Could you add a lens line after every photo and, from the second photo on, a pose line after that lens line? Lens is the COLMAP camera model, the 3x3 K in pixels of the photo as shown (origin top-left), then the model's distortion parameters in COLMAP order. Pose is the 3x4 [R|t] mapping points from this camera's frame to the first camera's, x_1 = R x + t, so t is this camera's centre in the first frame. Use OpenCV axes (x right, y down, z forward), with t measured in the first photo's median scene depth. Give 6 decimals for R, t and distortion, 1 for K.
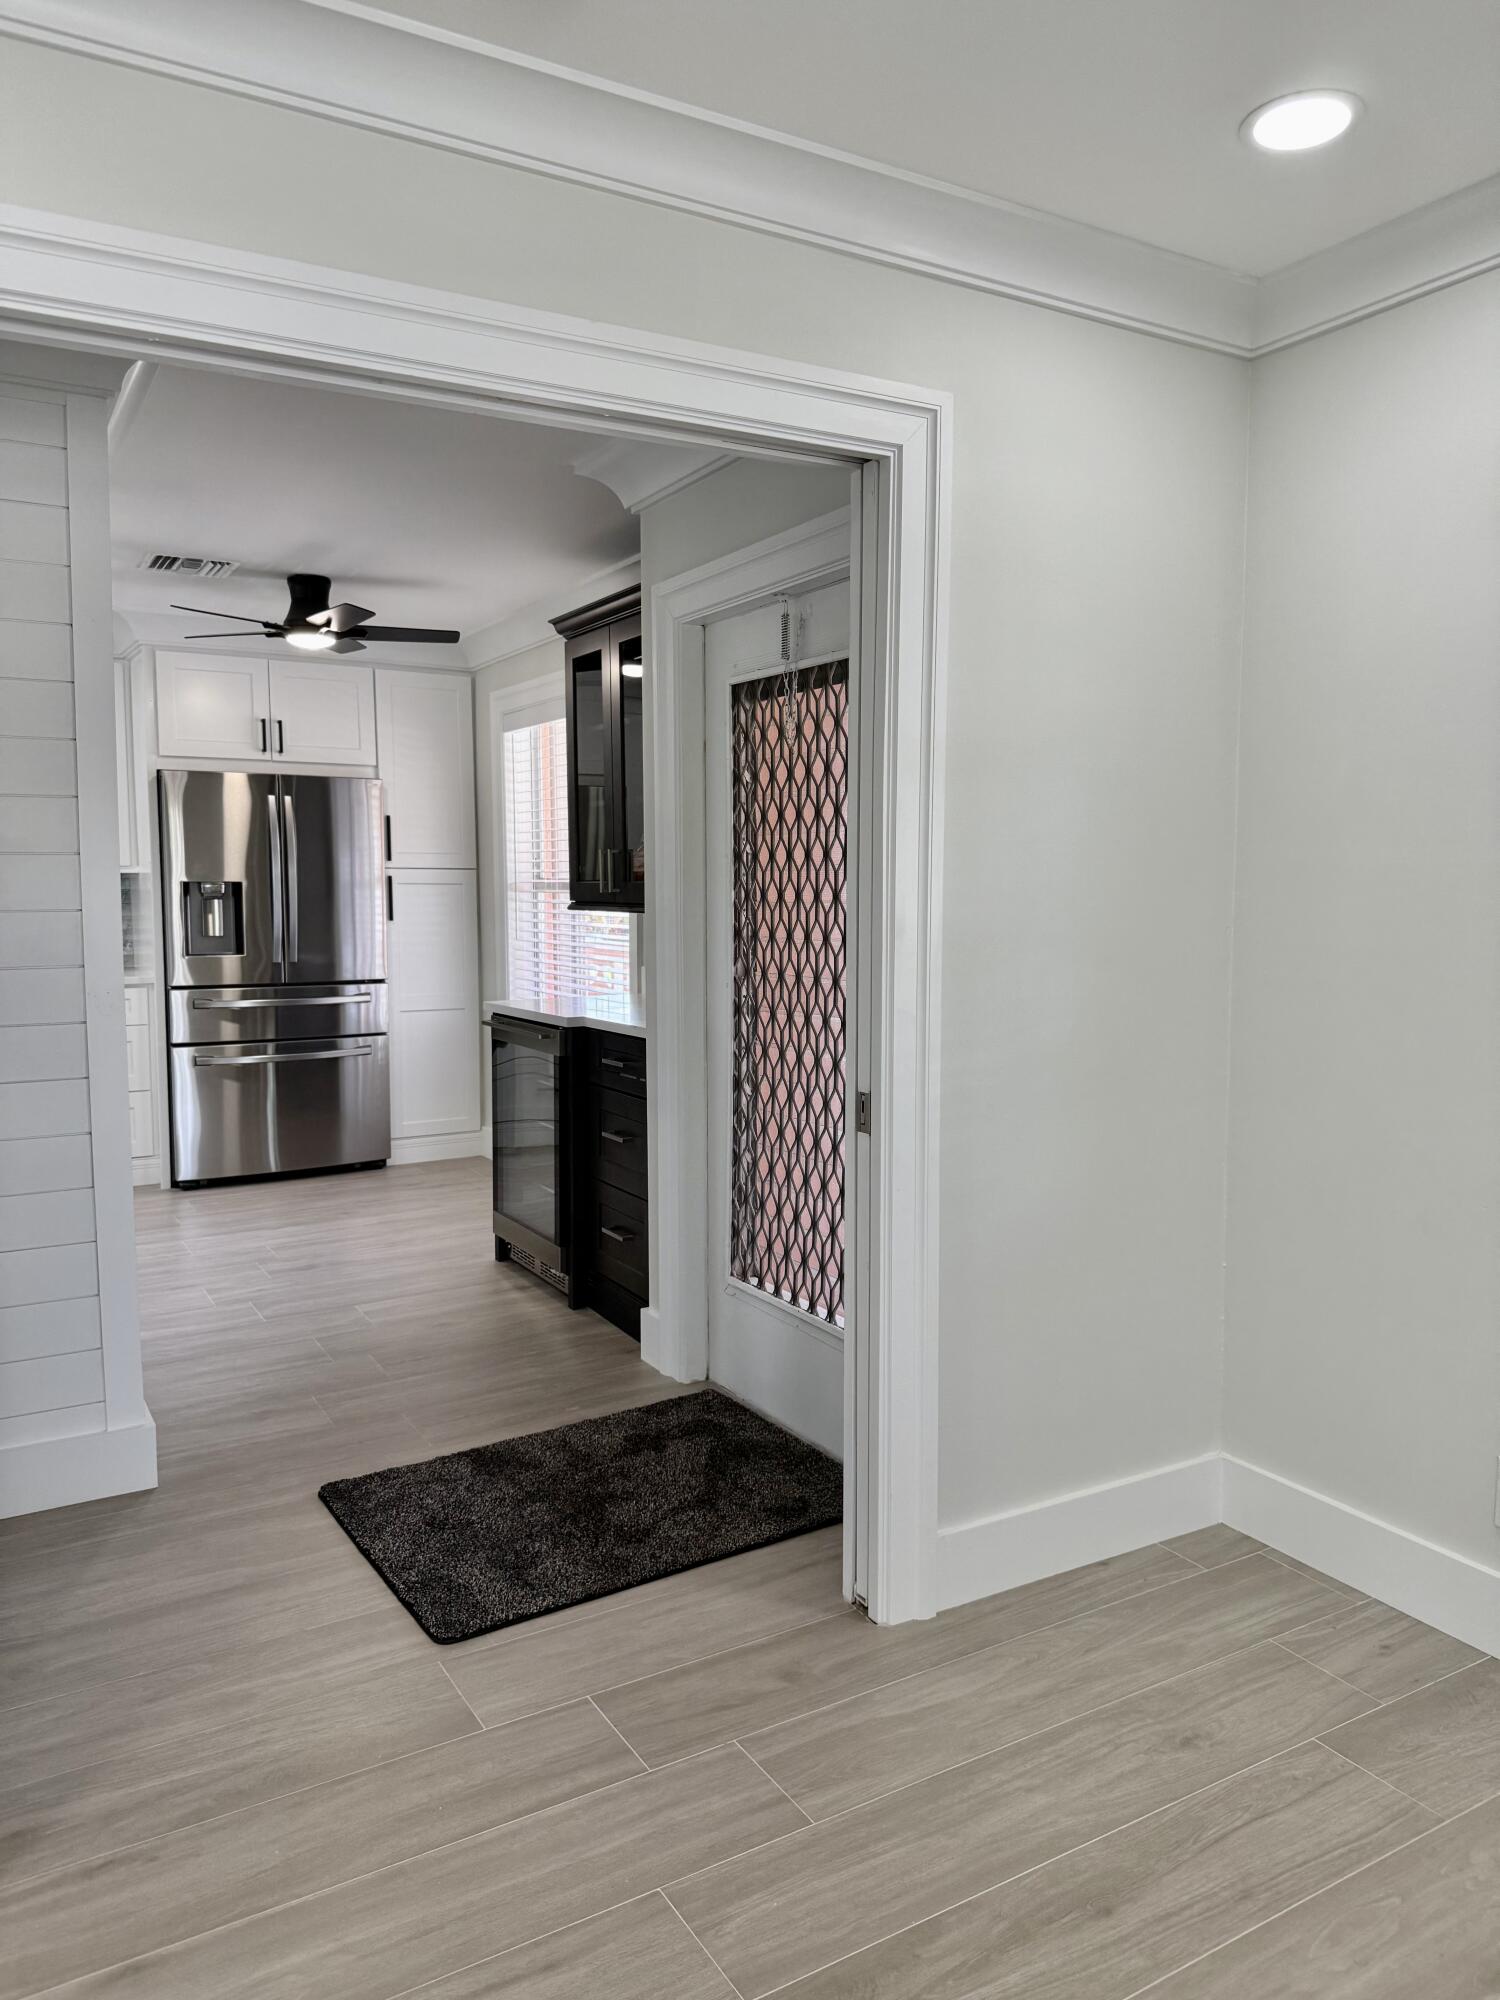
lens RADIAL K [[1418.3, 0, 750.0], [0, 1418.3, 1000.0], [0, 0, 1]] dist [0.181959, -0.281324]
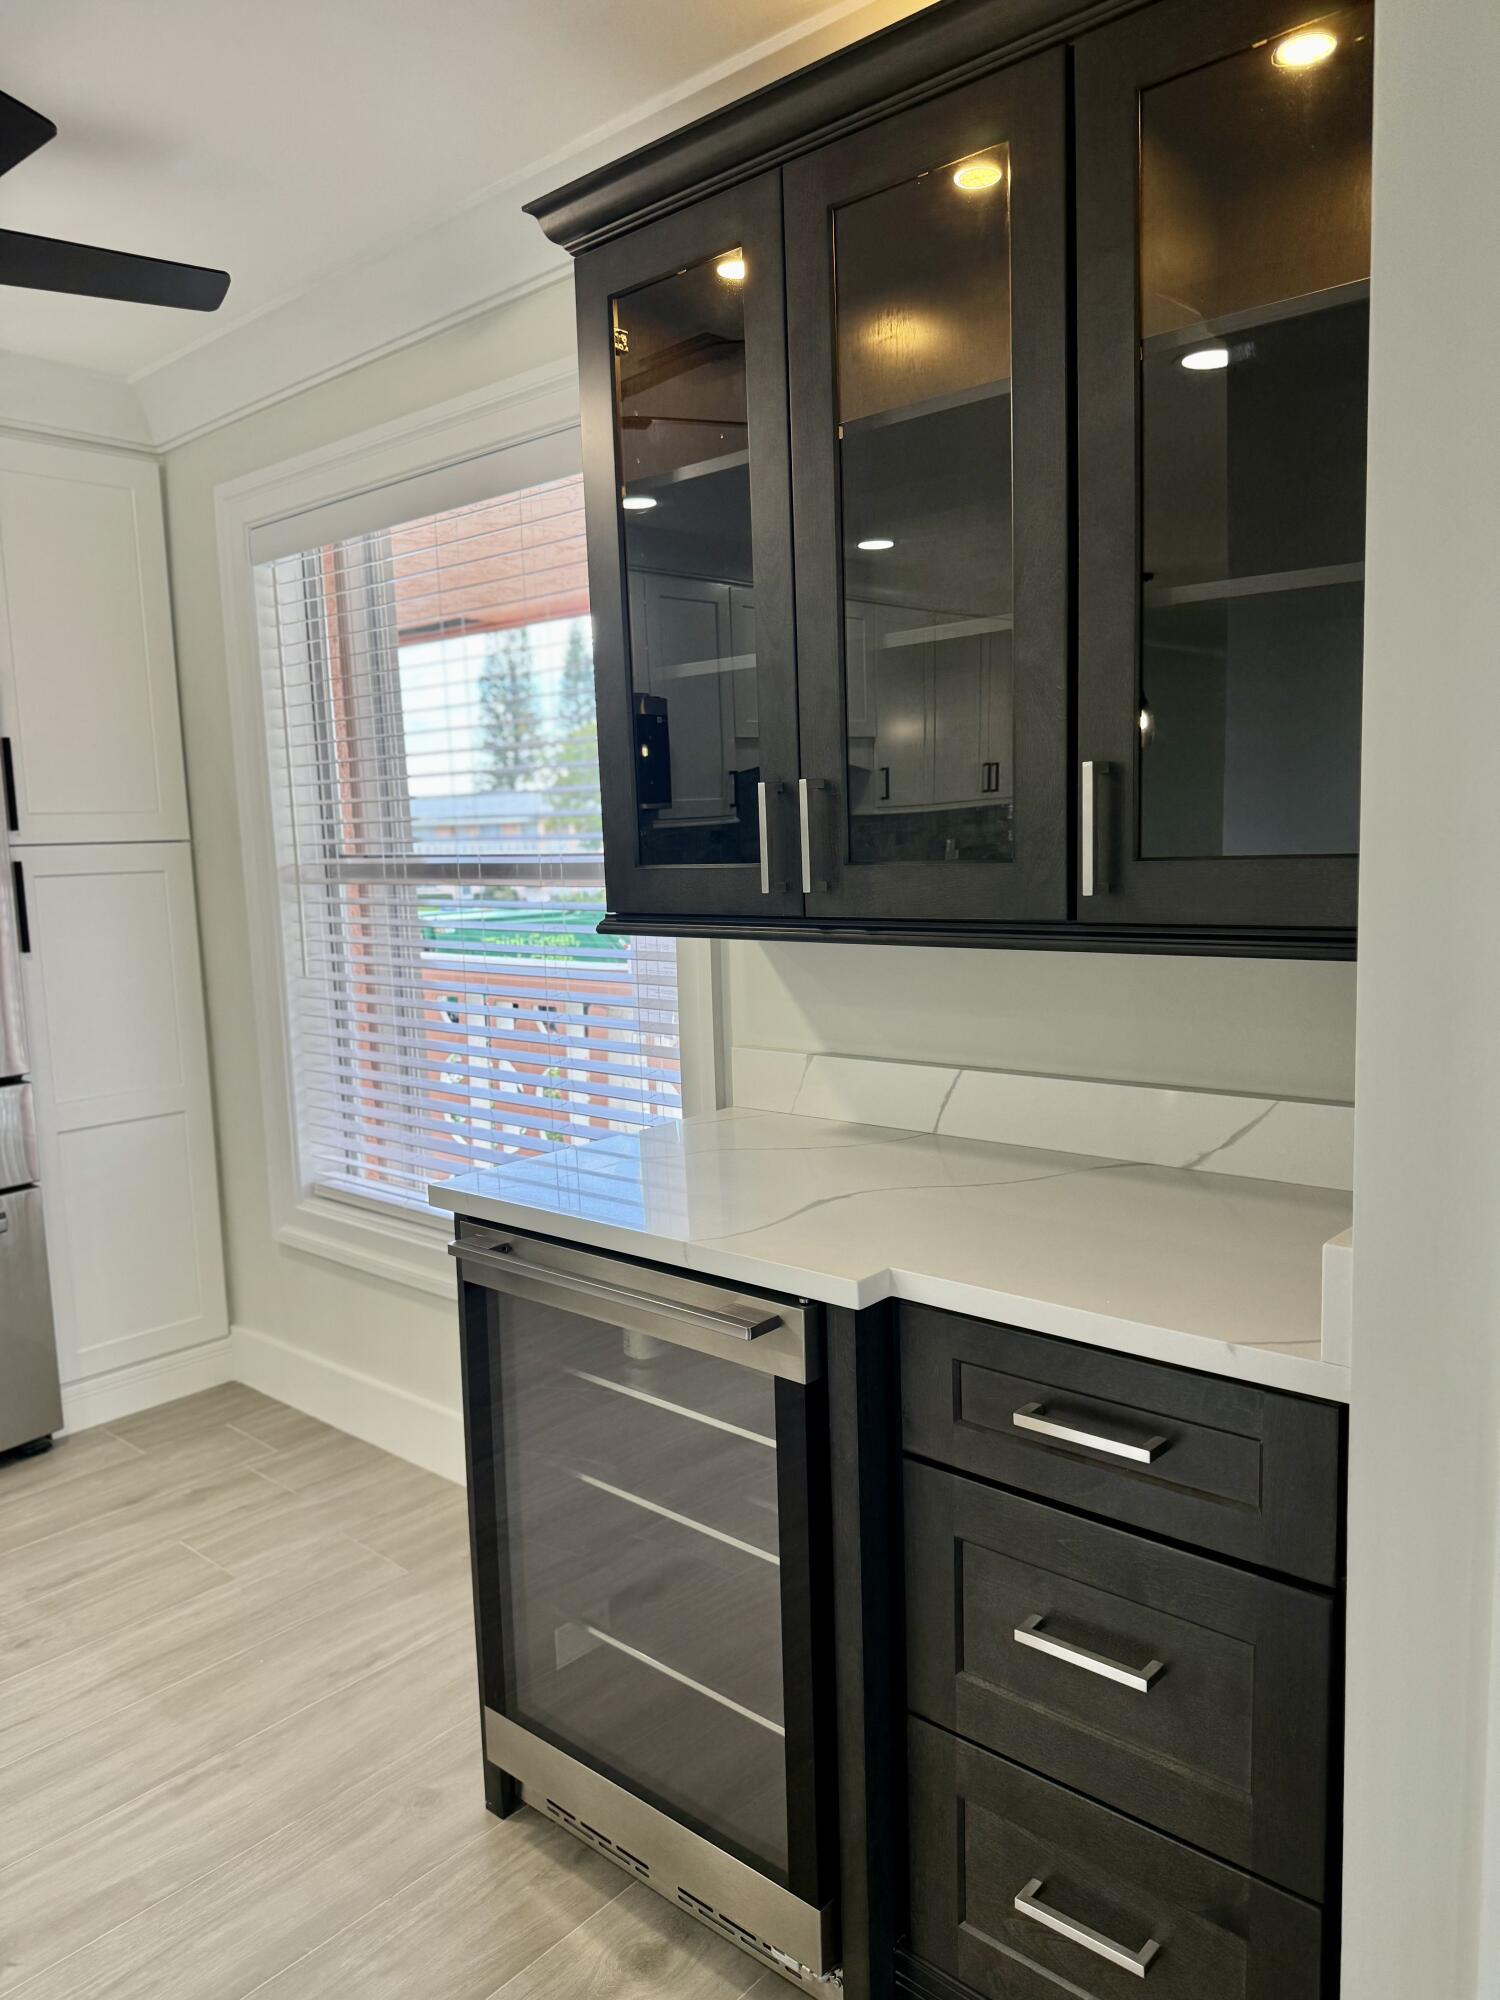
lens RADIAL K [[1418.3, 0, 750.0], [0, 1418.3, 1000.0], [0, 0, 1]] dist [0.181959, -0.281324]
pose [[0.953211, -0.067981, 0.294564, -0.209243], [0.058668, 0.997462, 0.040349, -0.057946], [-0.296559, -0.021180, 0.954780, 0.580387]]
